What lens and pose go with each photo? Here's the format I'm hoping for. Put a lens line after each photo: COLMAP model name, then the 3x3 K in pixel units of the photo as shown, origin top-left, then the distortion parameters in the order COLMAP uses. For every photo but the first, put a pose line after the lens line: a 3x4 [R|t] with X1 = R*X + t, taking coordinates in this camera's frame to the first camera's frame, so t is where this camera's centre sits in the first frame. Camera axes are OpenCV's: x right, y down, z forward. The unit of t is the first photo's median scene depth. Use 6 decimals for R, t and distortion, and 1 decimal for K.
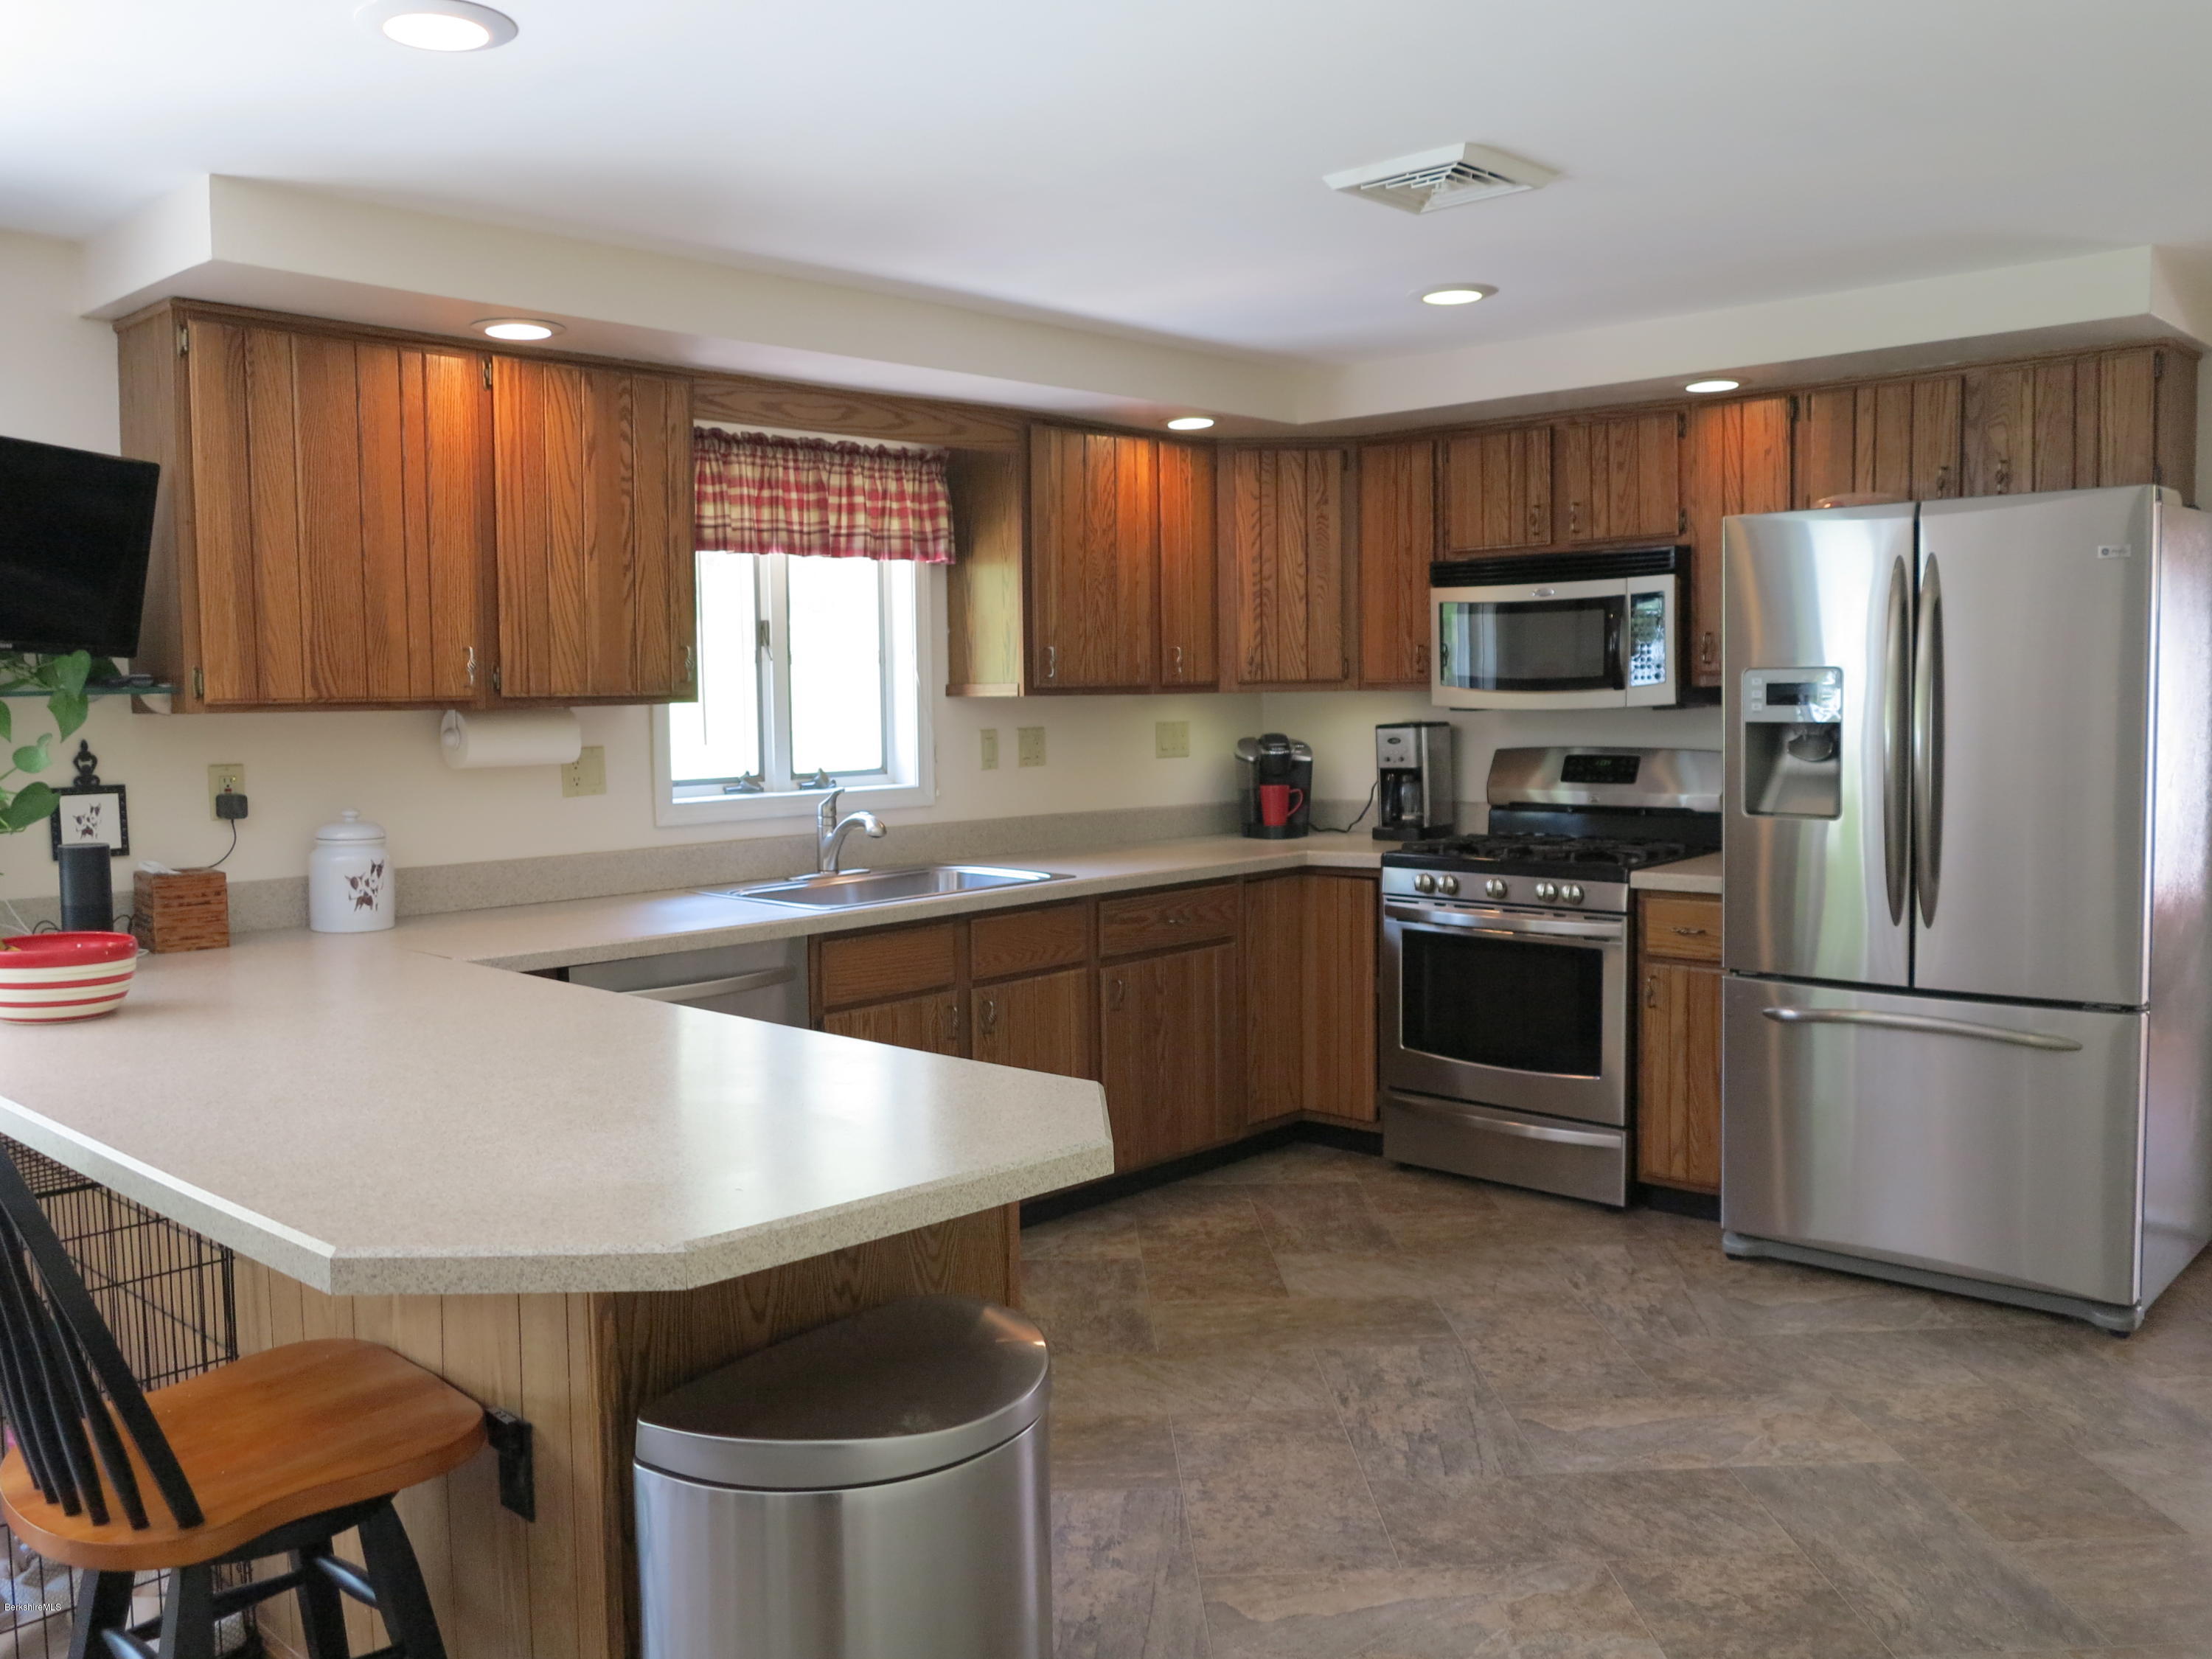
lens RADIAL K [[1819.0, 0, 1106.0], [0, 1819.0, 829.5], [0, 0, 1]] dist [-0.037227, 0.004818]
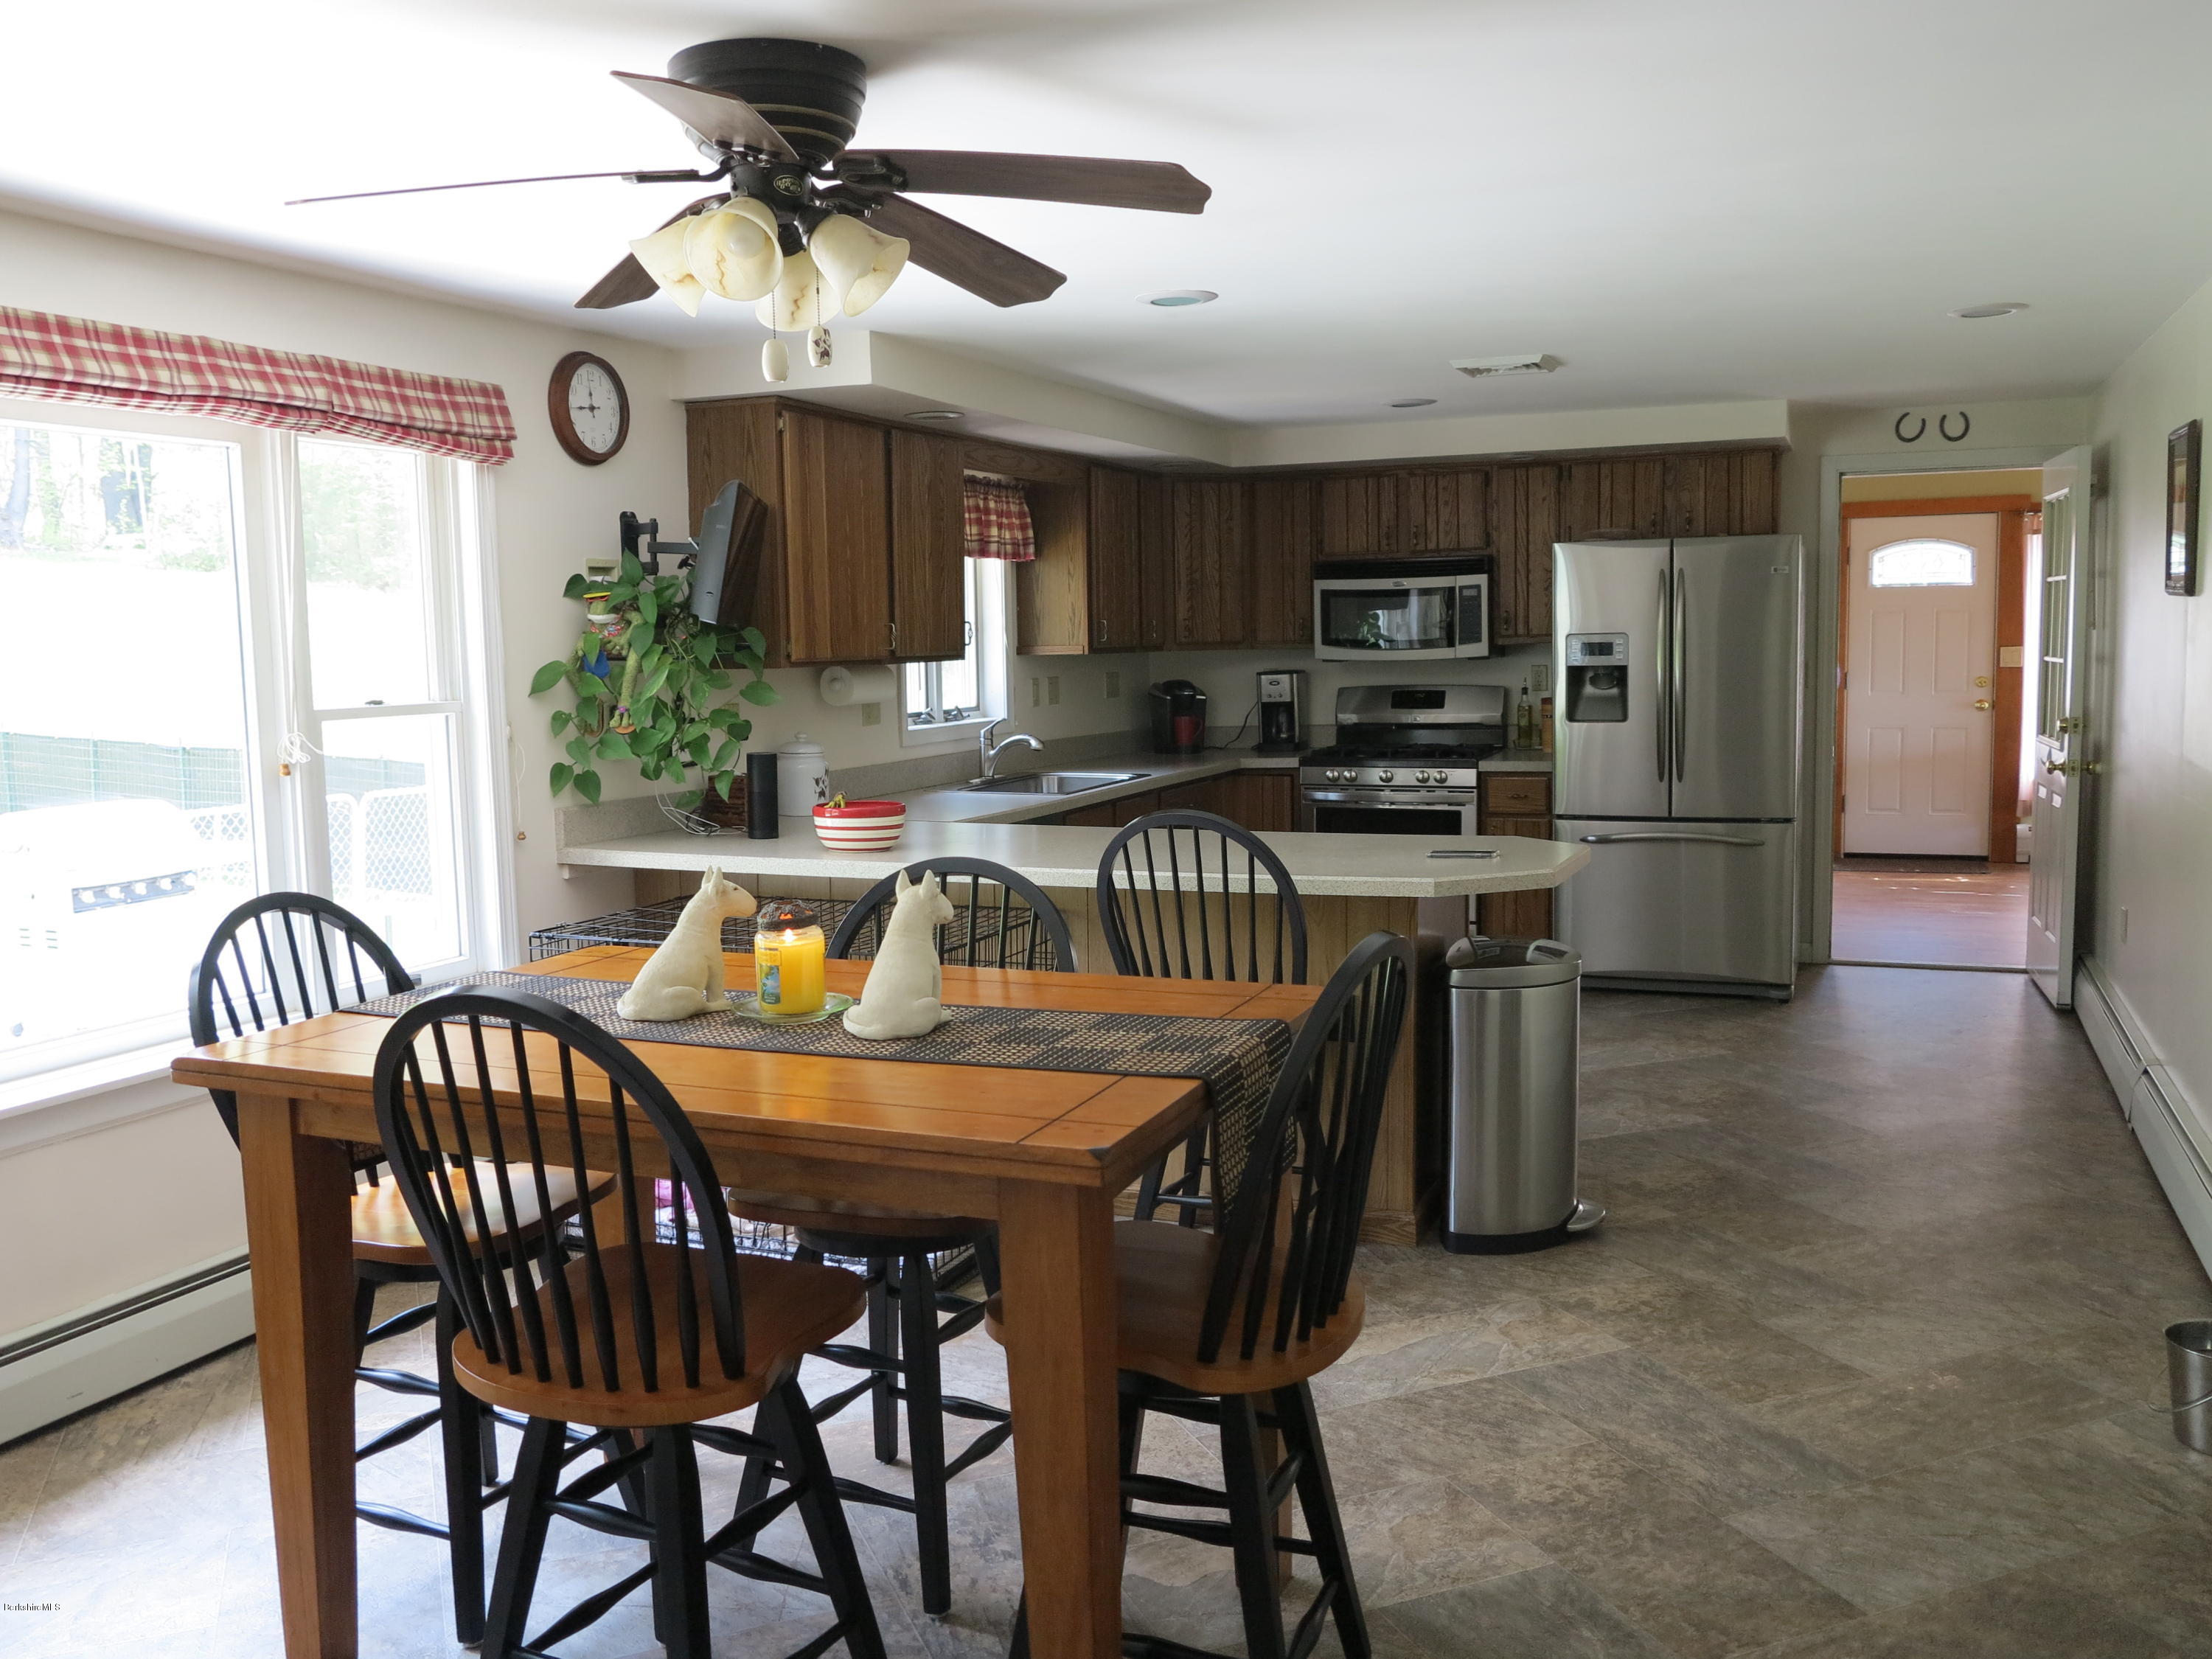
lens RADIAL K [[1819.0, 0, 1106.0], [0, 1819.0, 829.5], [0, 0, 1]] dist [-0.037227, 0.004818]
pose [[0.939539, -0.040788, 0.340005, -0.547563], [0.033236, 0.999055, 0.028008, 0.026887], [-0.340826, -0.015014, 0.940006, -0.380760]]
